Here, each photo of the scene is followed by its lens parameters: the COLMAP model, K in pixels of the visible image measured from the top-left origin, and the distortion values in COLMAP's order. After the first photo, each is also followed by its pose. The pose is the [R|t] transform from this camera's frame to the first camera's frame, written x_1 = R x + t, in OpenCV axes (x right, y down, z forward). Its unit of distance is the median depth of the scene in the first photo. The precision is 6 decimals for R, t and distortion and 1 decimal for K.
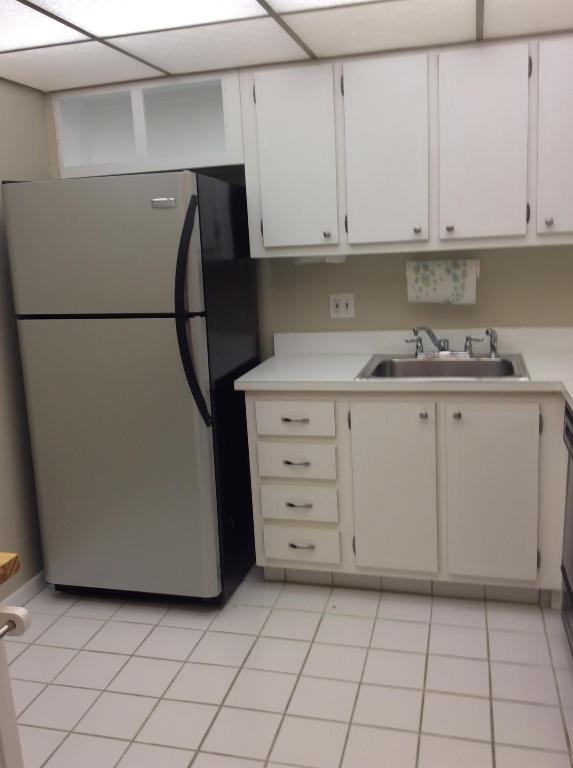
lens RADIAL K [[722.7, 0, 286.5], [0, 722.7, 384.0], [0, 0, 1]] dist [0.091362, -0.116286]
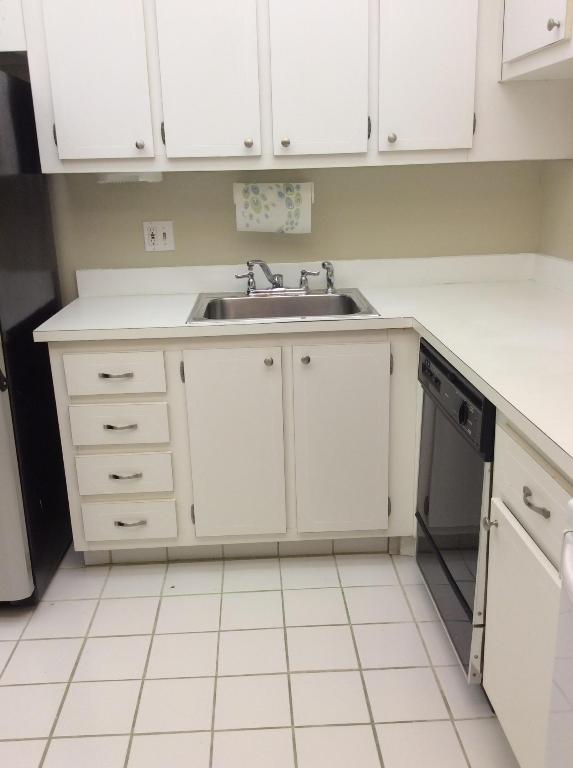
lens RADIAL K [[722.7, 0, 286.5], [0, 722.7, 384.0], [0, 0, 1]] dist [0.091362, -0.116286]
pose [[0.956947, -0.062944, 0.283355, -0.035289], [0.040059, 0.995502, 0.085854, -0.003310], [-0.287484, -0.070807, 0.955164, 0.148568]]
